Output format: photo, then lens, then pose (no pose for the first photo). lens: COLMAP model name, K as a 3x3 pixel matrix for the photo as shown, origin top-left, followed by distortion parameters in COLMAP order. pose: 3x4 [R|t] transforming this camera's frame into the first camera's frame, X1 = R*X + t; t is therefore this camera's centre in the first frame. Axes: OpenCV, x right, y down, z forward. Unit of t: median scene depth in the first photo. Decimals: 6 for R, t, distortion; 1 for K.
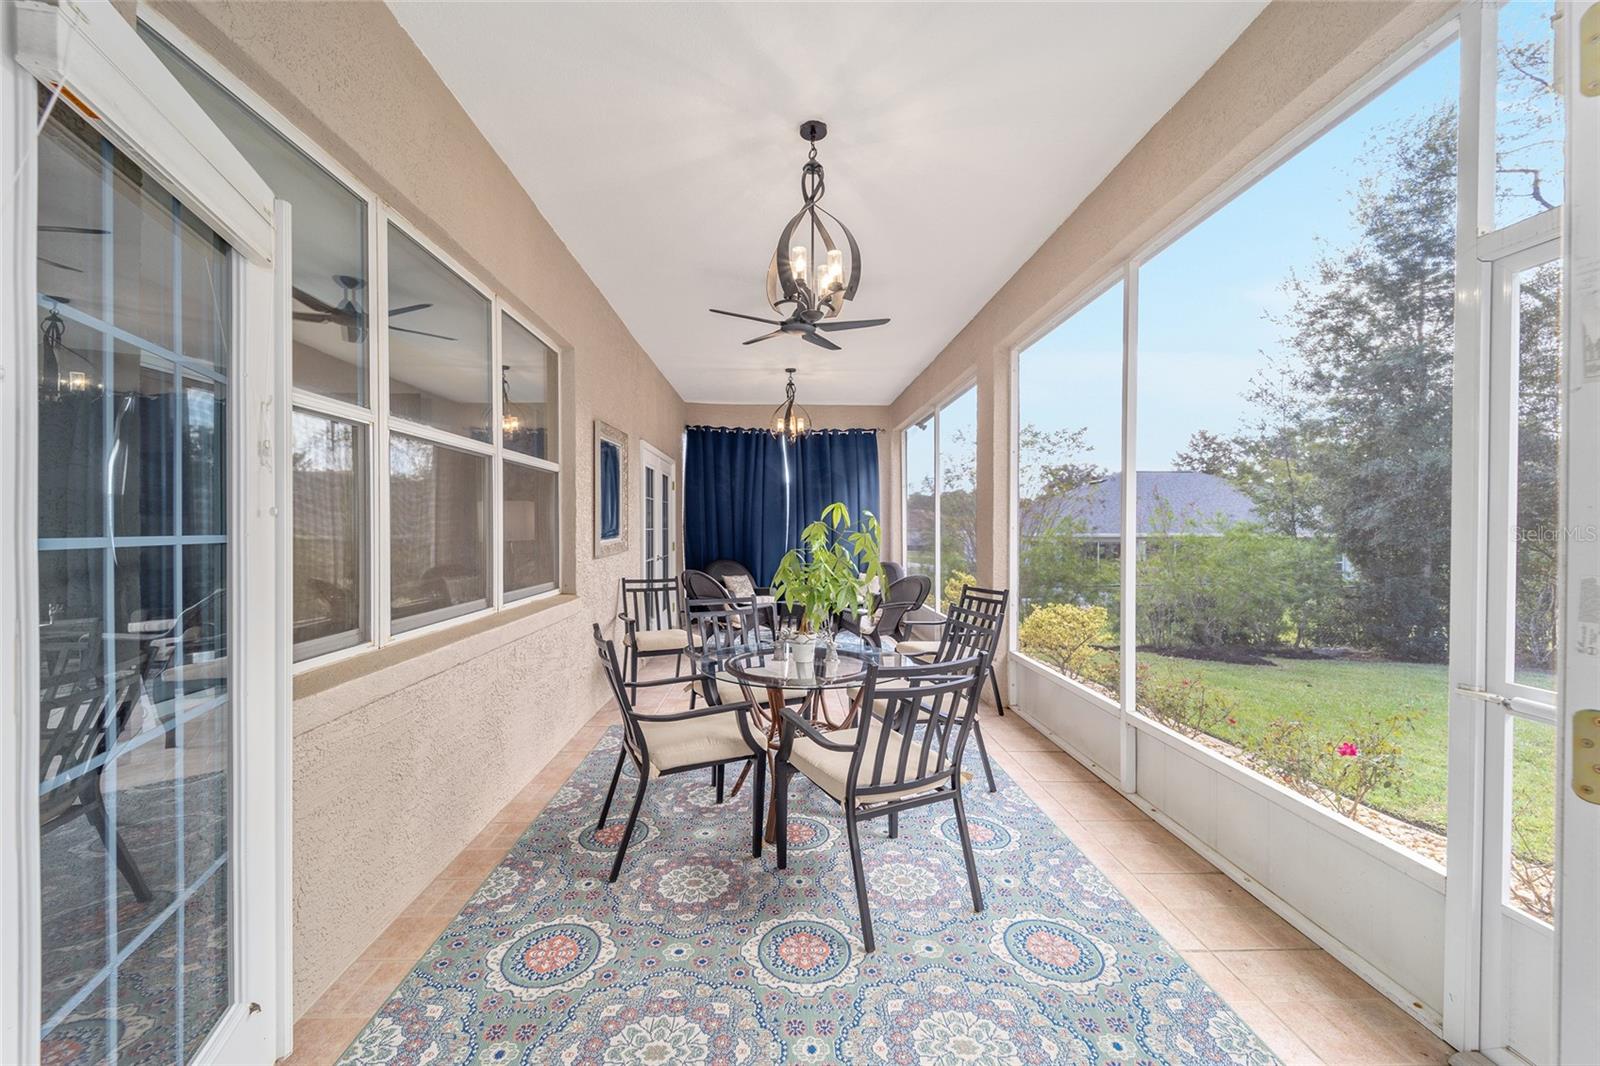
lens RADIAL K [[629.9, 0, 796.1], [0, 629.9, 528.9], [0, 0, 1]] dist [0.035913, -0.016162]
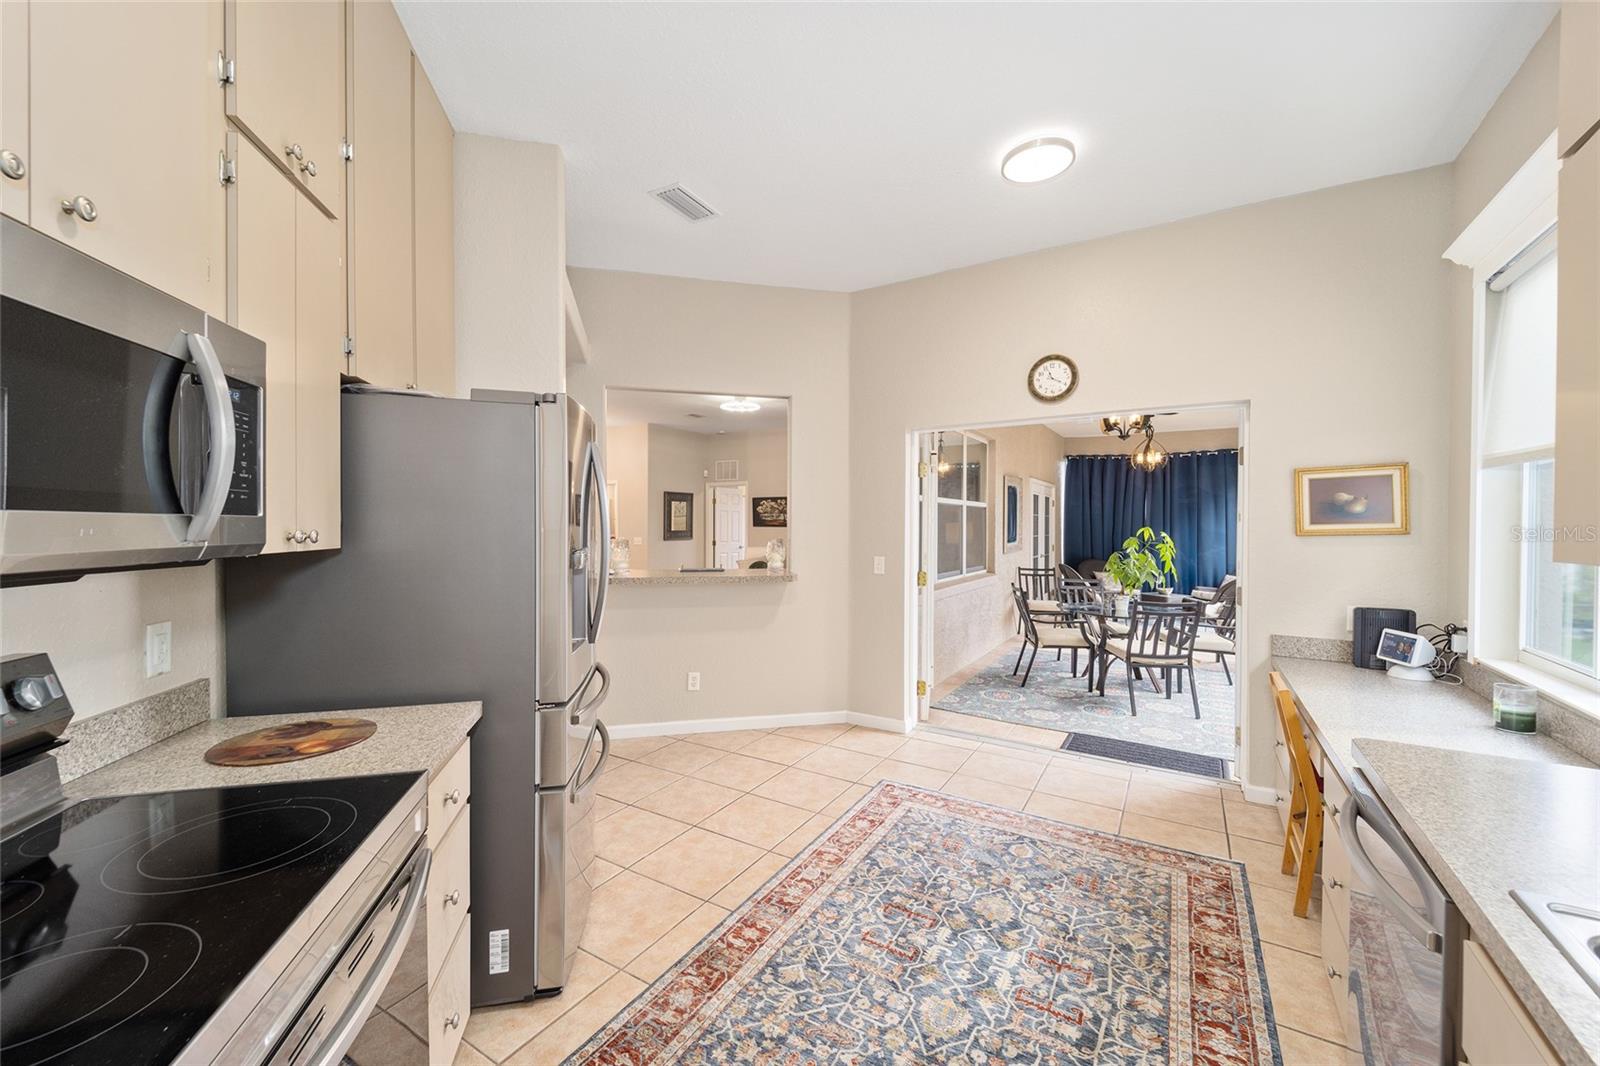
lens RADIAL K [[629.9, 0, 796.1], [0, 629.9, 528.9], [0, 0, 1]] dist [0.035913, -0.016162]
pose [[0.834890, 0.008099, -0.550357, 0.144050], [-0.007121, 0.999967, 0.003914, -0.022399], [0.550370, 0.000651, 0.834920, -0.680525]]
